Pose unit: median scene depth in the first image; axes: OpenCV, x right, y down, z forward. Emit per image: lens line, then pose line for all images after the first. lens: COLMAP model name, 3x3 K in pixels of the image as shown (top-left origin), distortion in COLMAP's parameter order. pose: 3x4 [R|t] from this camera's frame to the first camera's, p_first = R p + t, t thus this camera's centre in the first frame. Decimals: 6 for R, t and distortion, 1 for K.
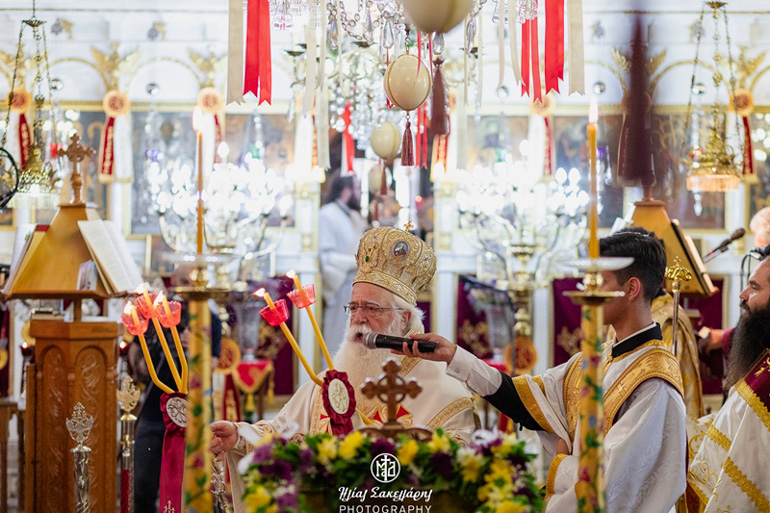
lens RADIAL K [[1816.9, 0, 384.0], [0, 1816.9, 255.6], [0, 0, 1]] dist [-0.010562, 0.000000]
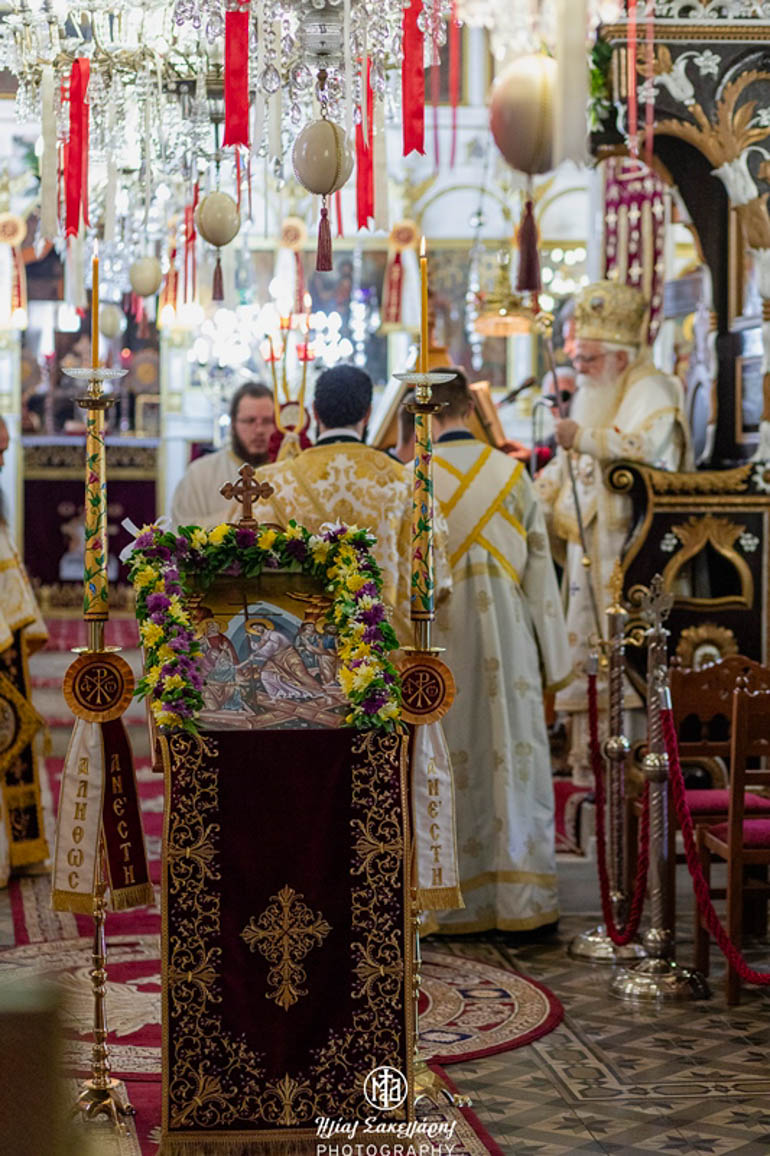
lens RADIAL K [[2727.7, 0, 384.9], [0, 2727.7, 578.6], [0, 0, 1]] dist [-0.010562, 0.000000]
pose [[0.989078, -0.007742, 0.147188, -0.172548], [0.001176, 0.999002, 0.044646, 0.054514], [-0.147387, -0.043985, 0.988100, -0.764203]]
